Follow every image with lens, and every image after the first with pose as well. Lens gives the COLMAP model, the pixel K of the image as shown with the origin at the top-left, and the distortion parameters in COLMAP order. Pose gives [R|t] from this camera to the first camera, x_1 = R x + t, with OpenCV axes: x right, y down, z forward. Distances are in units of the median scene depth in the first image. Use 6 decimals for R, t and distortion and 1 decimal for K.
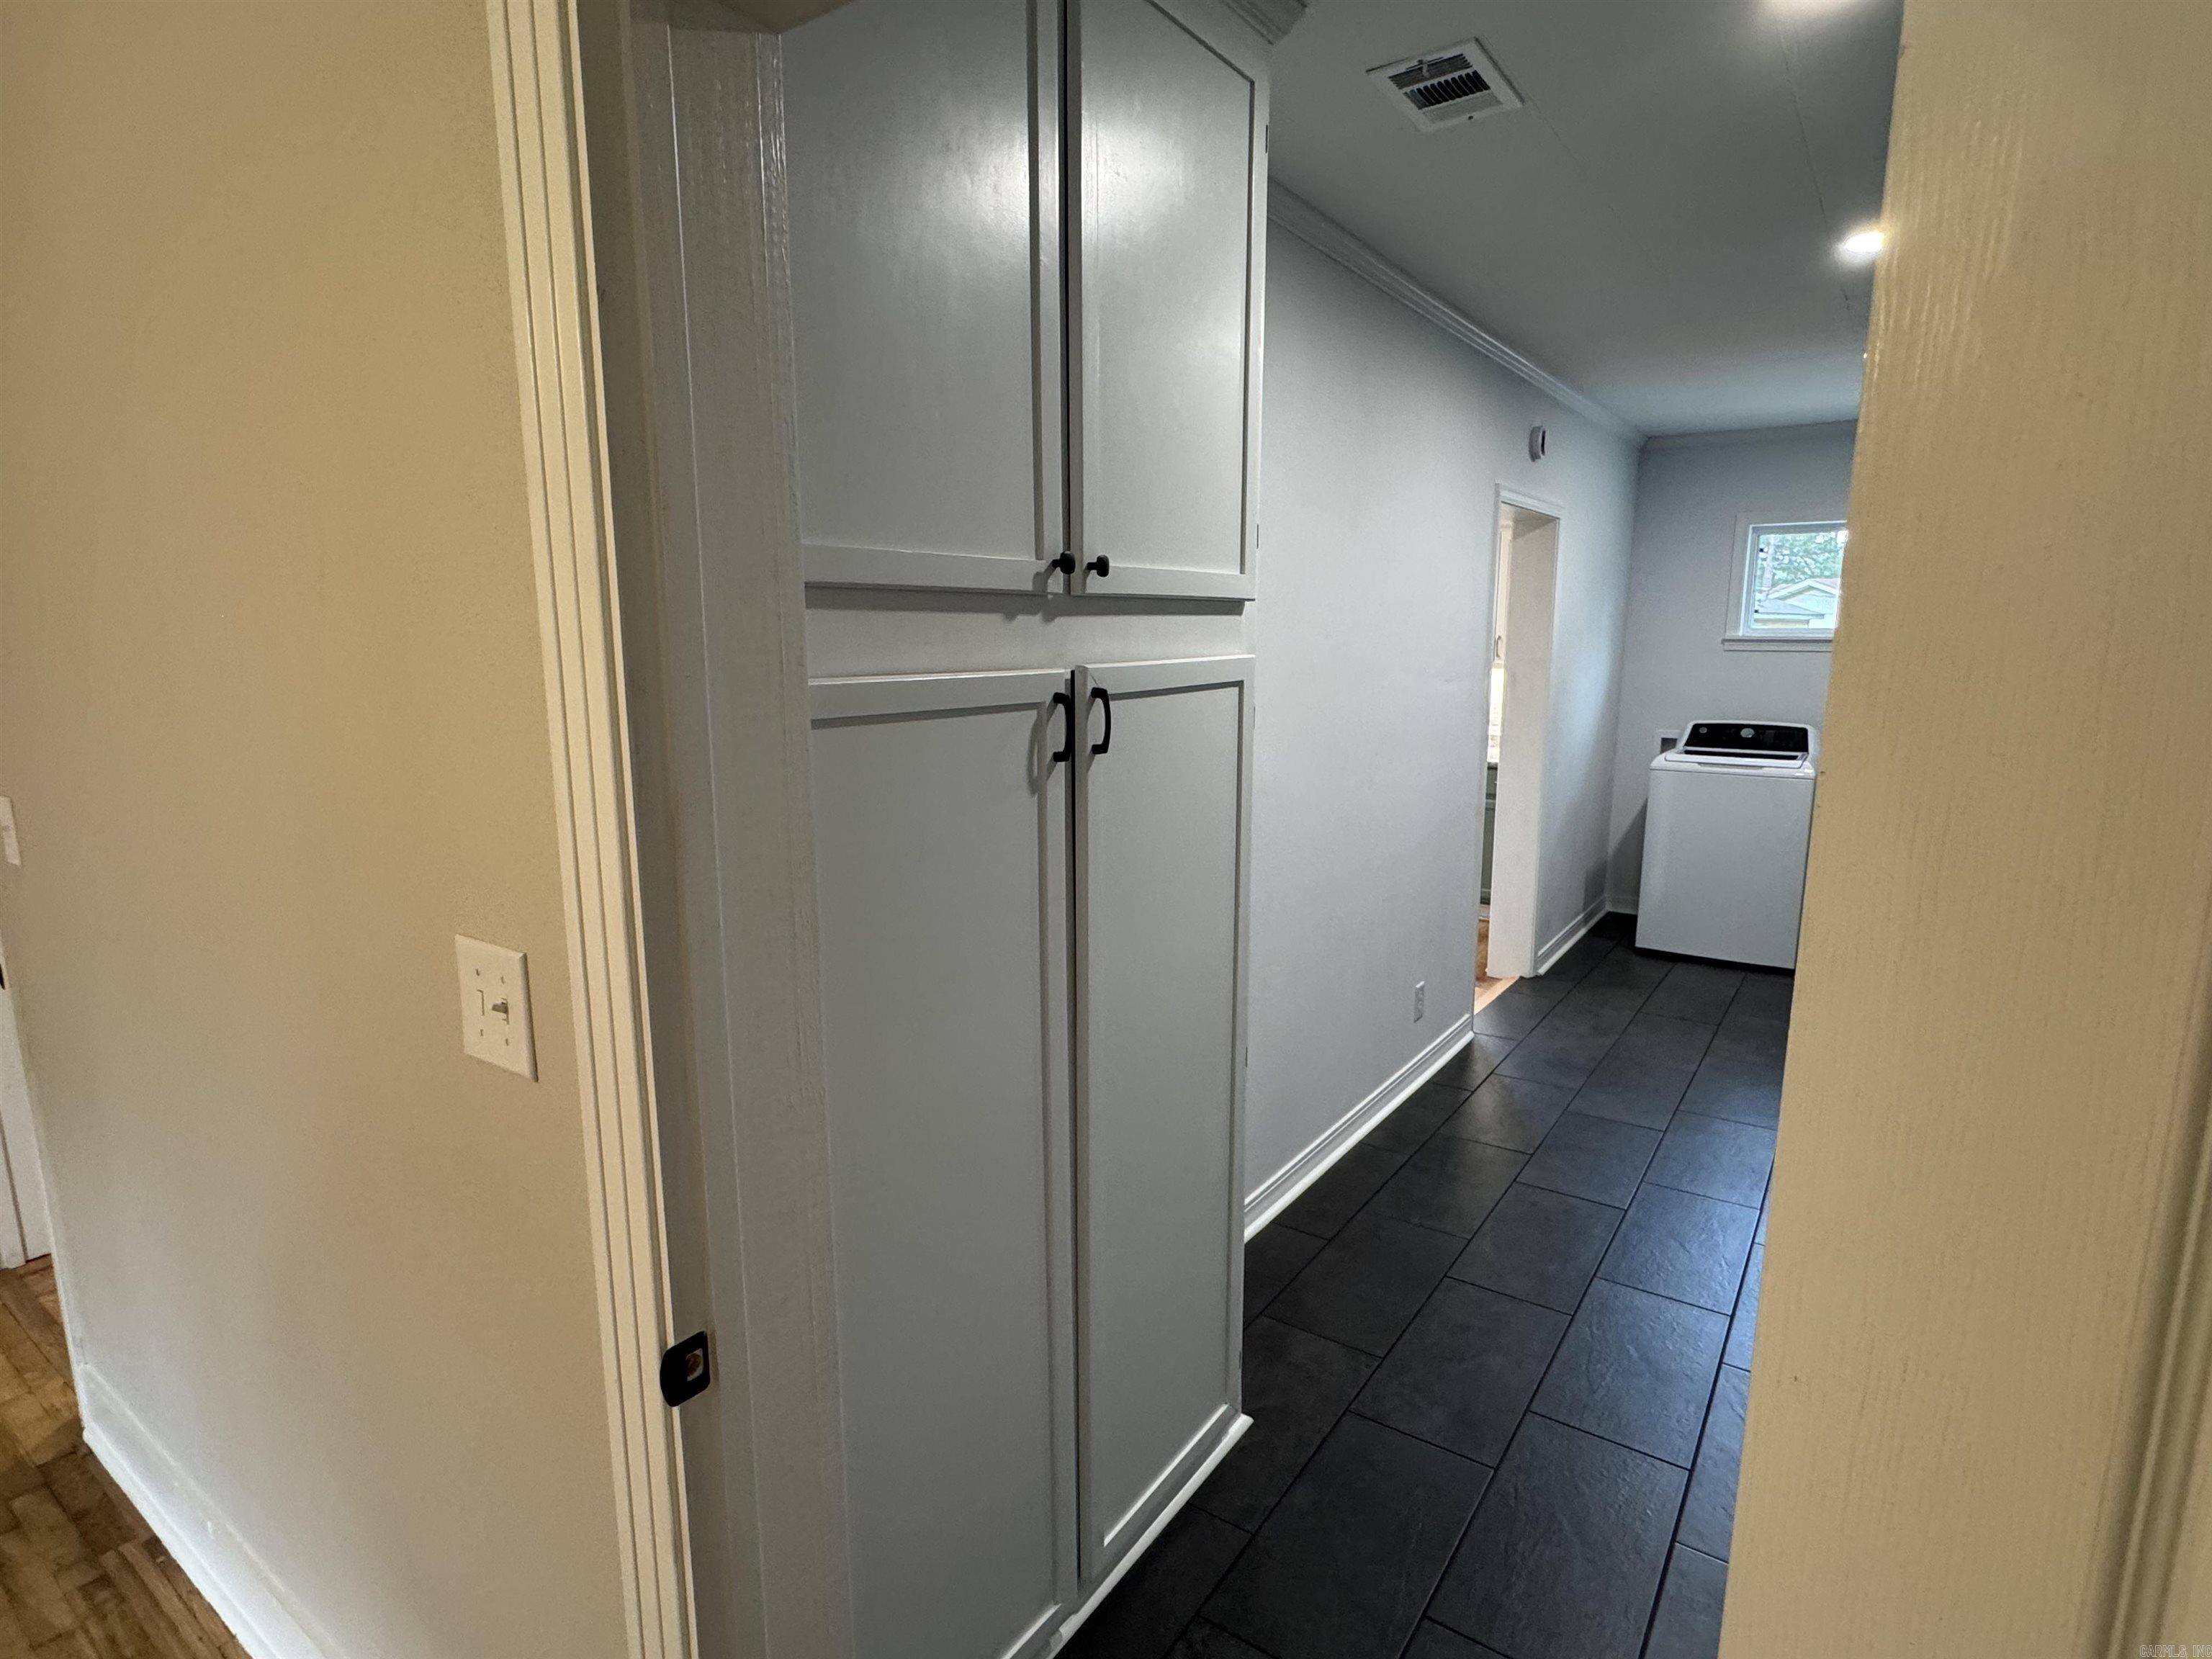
lens RADIAL K [[1142.4, 0, 1109.3], [0, 1142.4, 831.3], [0, 0, 1]] dist [-0.005181, 0.001040]
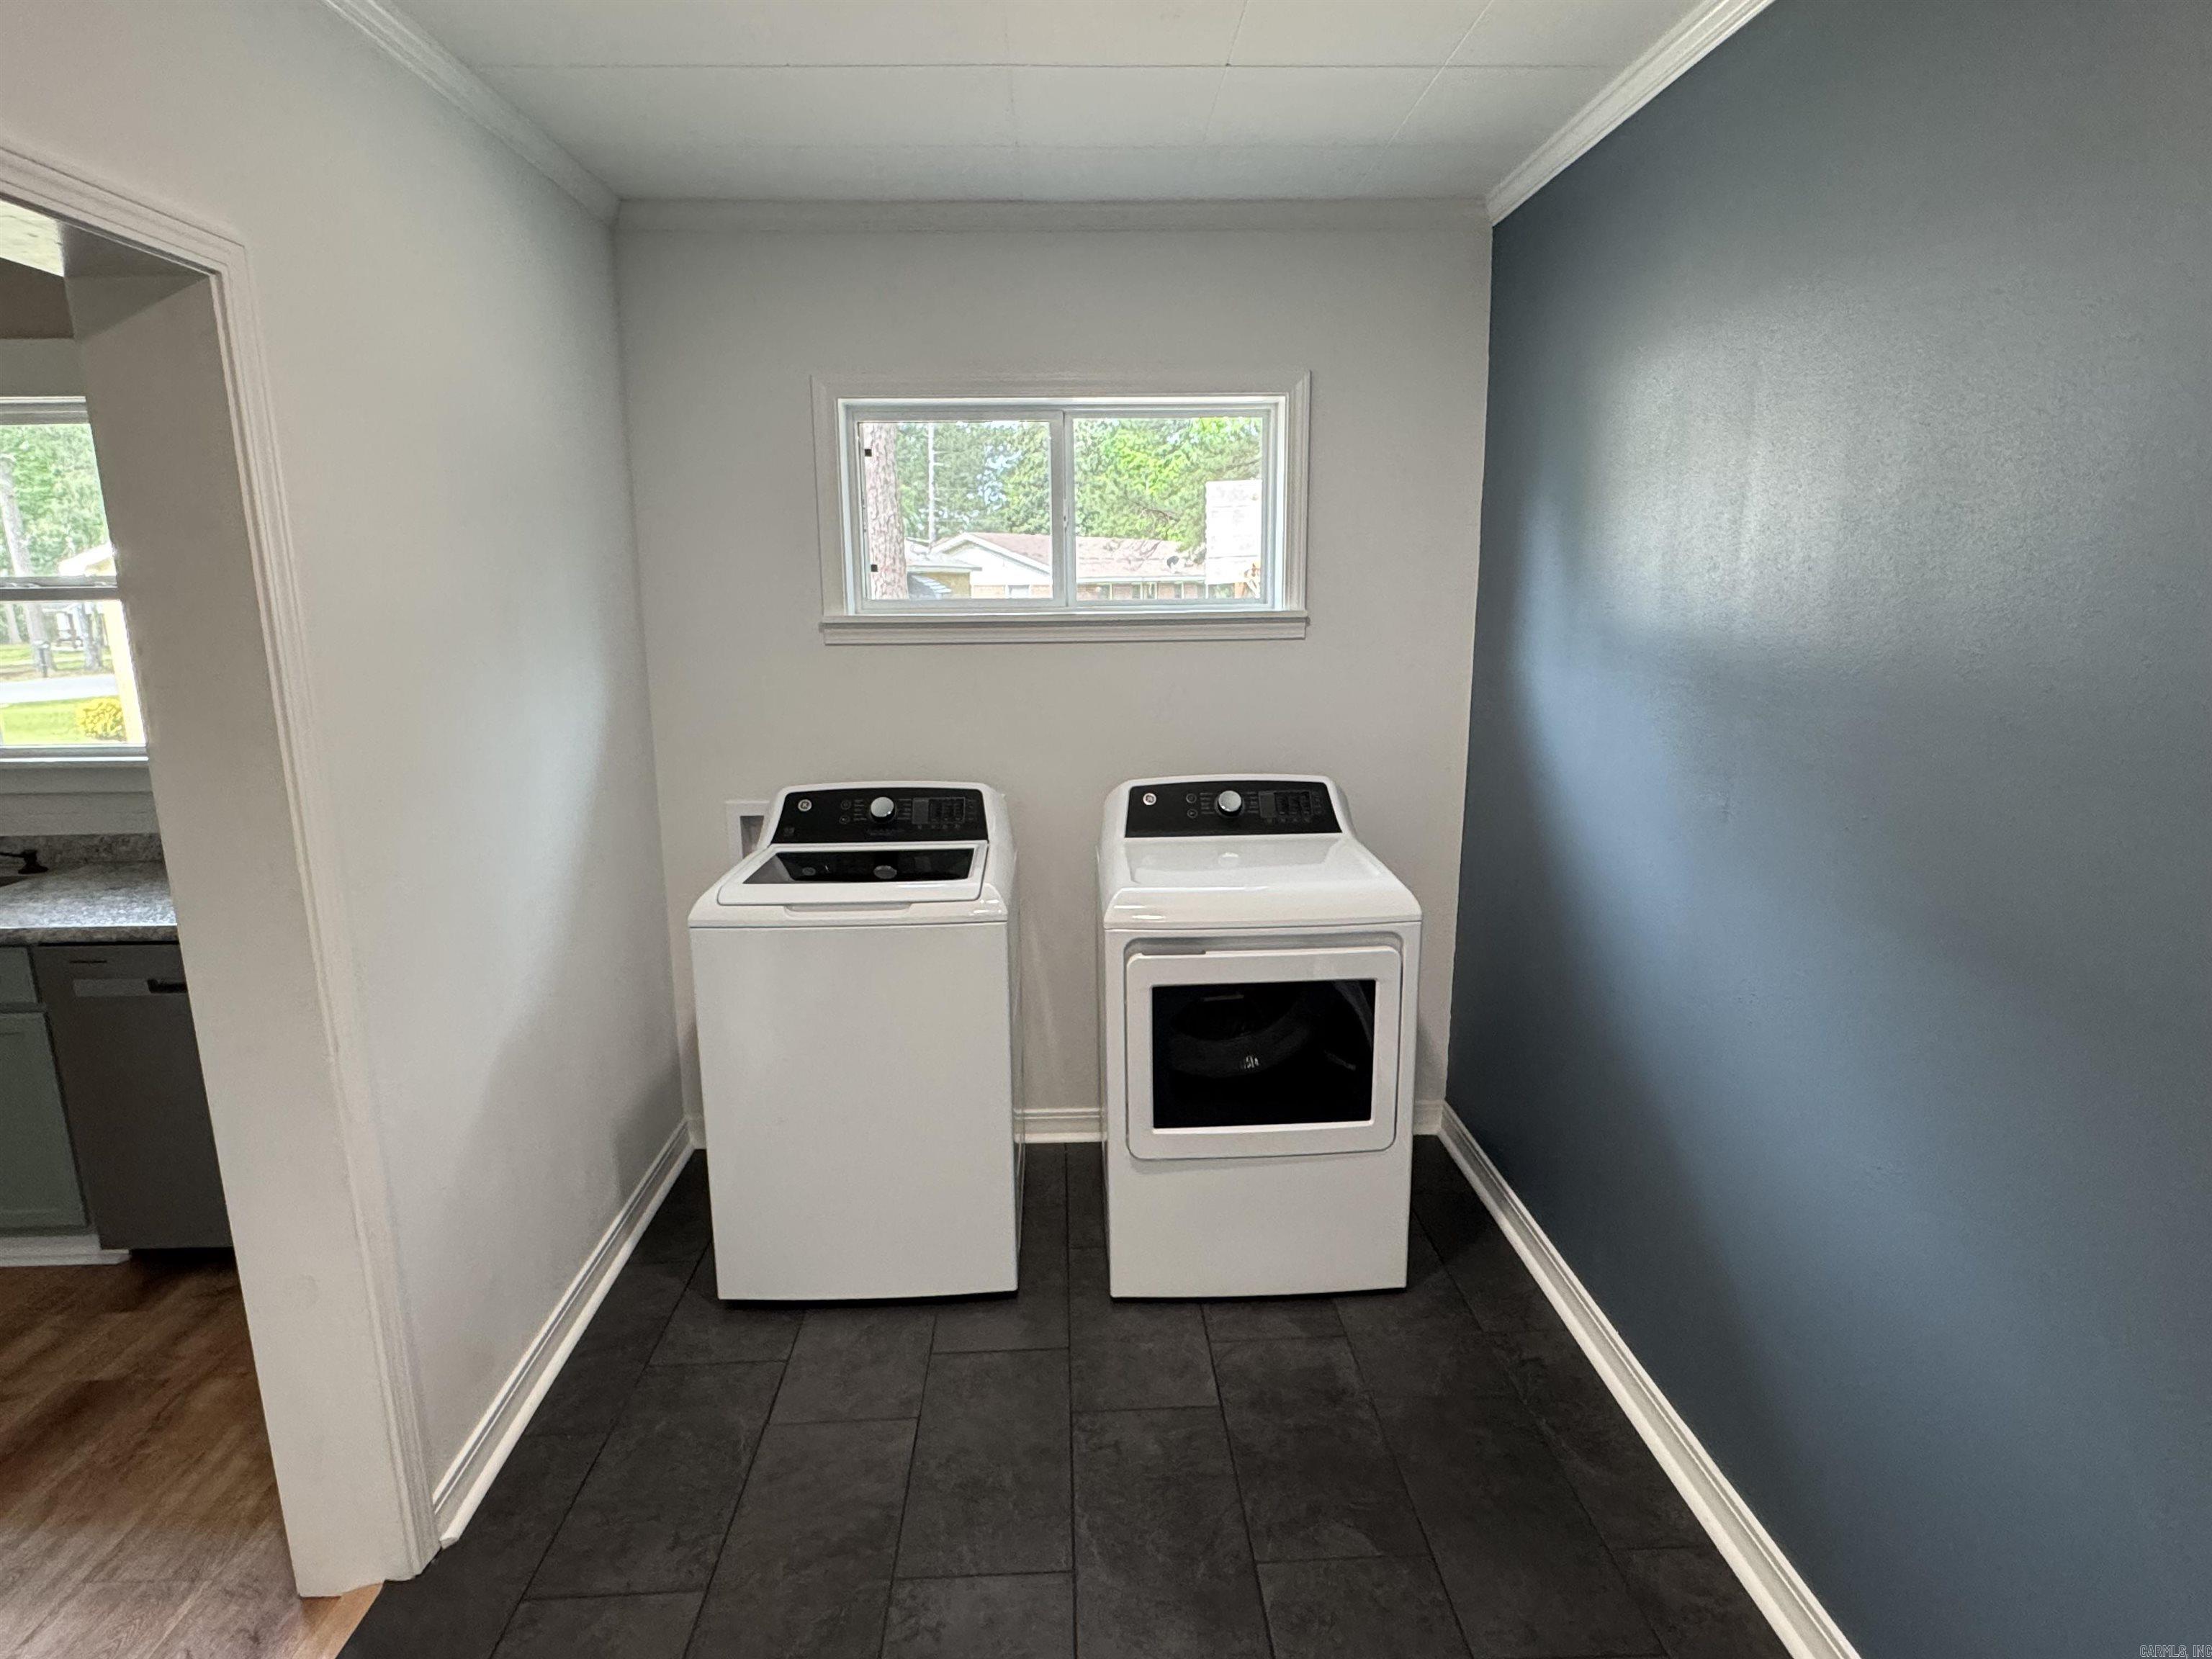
lens RADIAL K [[1217.4, 0, 1106.1], [0, 1217.4, 828.5], [0, 0, 1]] dist [-0.018101, -0.000295]
pose [[0.795520, -0.125736, 0.592738, 0.307983], [0.111350, 0.991909, 0.060967, -0.096729], [-0.595609, 0.017501, 0.803084, 0.491016]]
